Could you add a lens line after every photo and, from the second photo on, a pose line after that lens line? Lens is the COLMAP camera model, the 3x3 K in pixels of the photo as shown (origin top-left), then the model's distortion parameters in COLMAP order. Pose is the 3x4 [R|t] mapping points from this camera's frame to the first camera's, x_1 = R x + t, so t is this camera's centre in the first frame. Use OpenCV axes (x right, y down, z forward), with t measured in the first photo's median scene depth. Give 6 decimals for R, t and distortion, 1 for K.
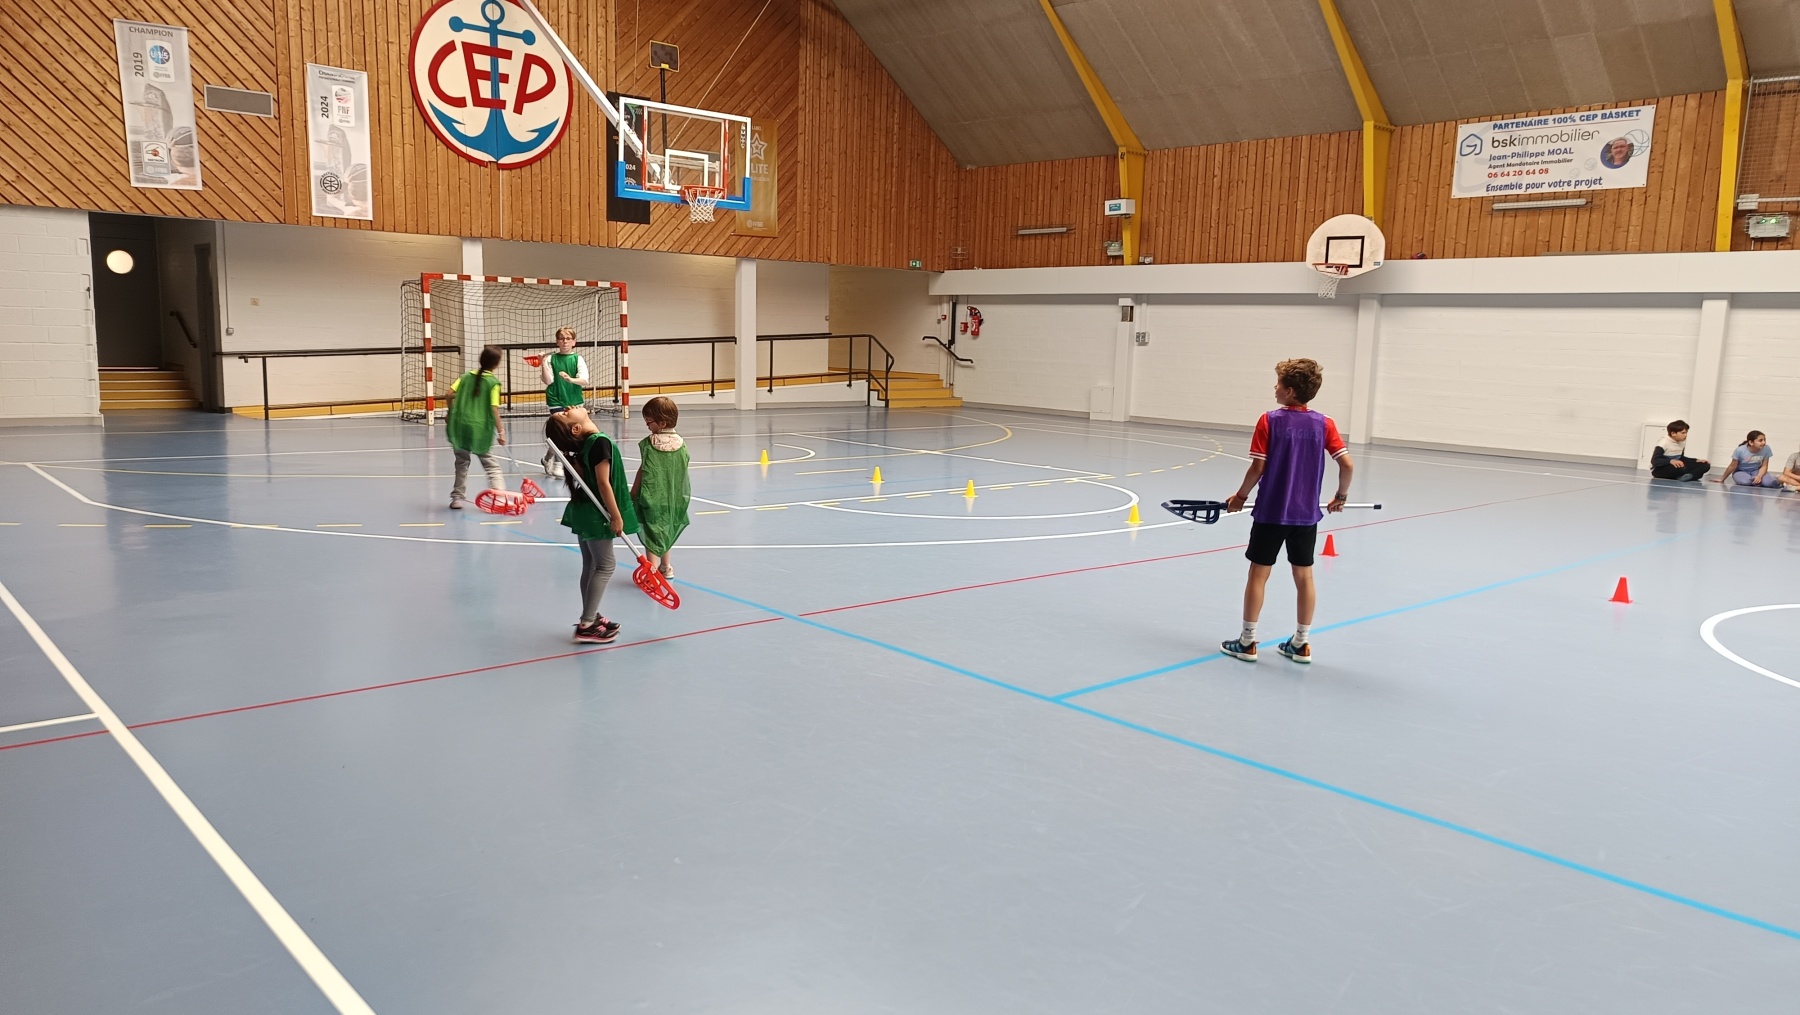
lens RADIAL K [[1261.9, 0, 899.5], [0, 1261.9, 515.9], [0, 0, 1]] dist [0.008683, 0.010132]
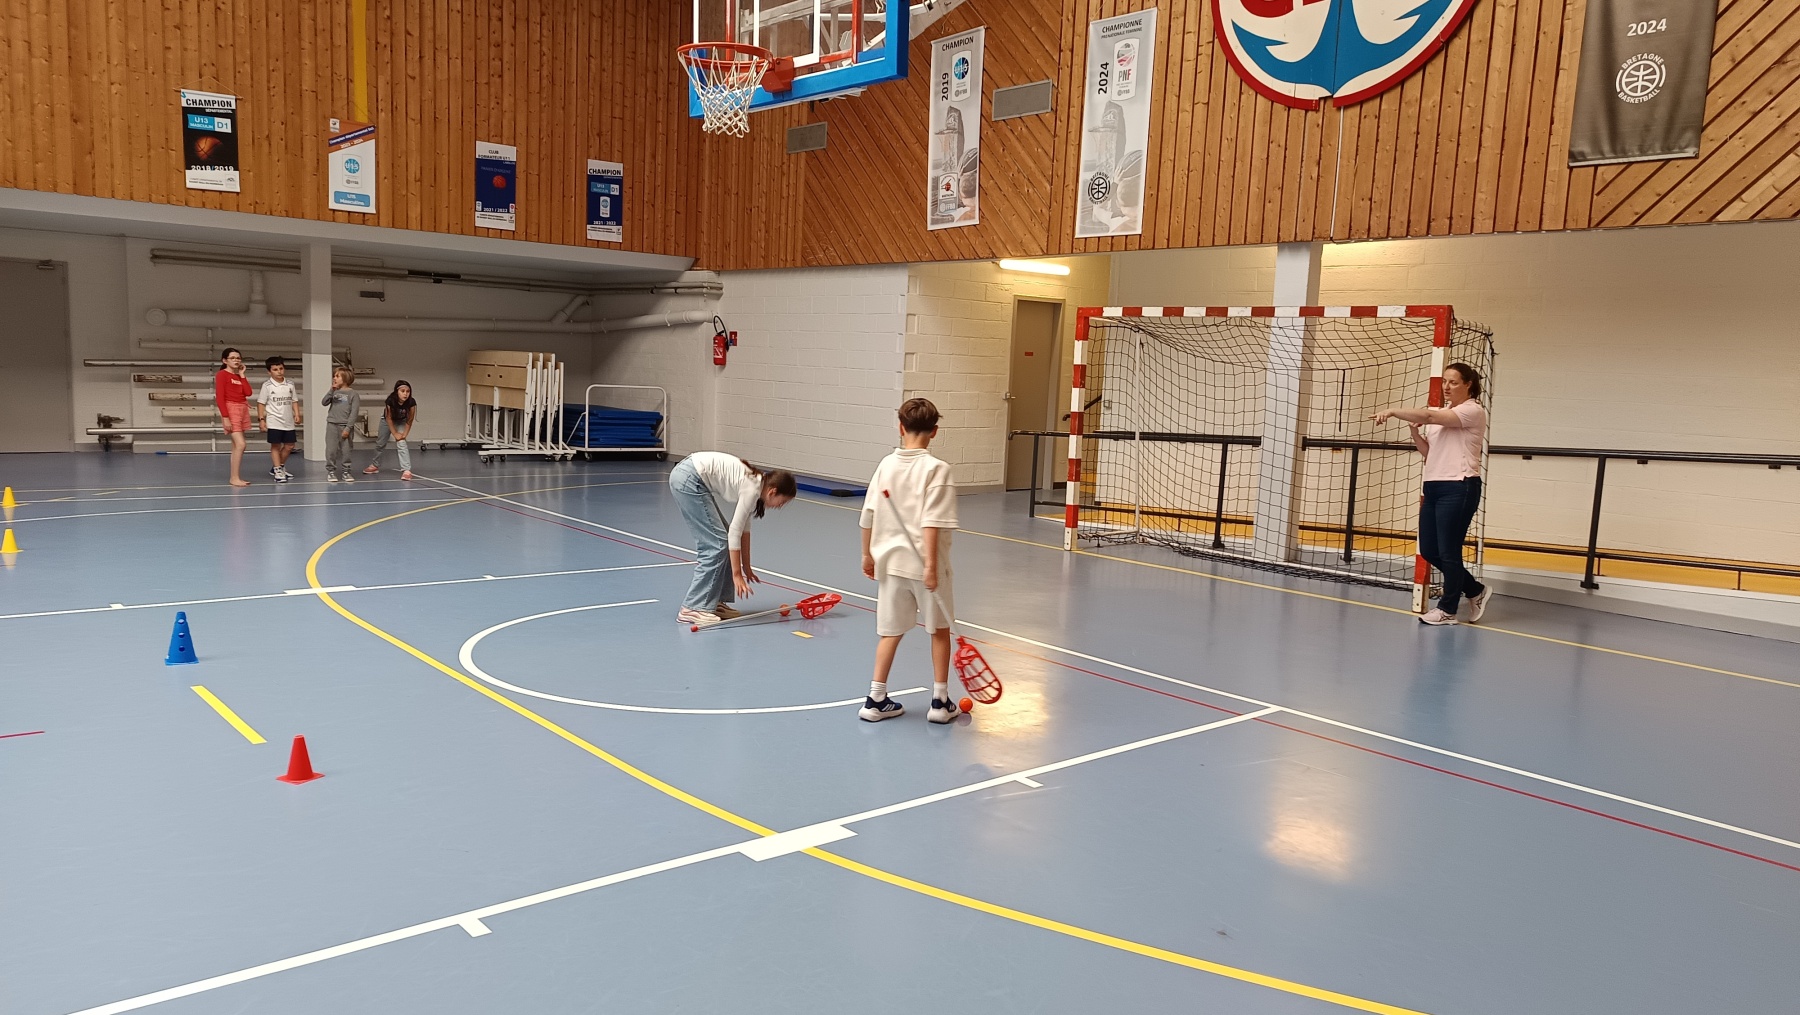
lens RADIAL K [[1261.9, 0, 898.1], [0, 1261.9, 517.5], [0, 0, 1]] dist [0.008683, 0.010132]
pose [[-0.010212, 0.093629, -0.995555, 0.231550], [-0.190506, 0.977189, 0.093856, -0.122576], [0.981633, 0.190618, 0.007858, 0.855876]]
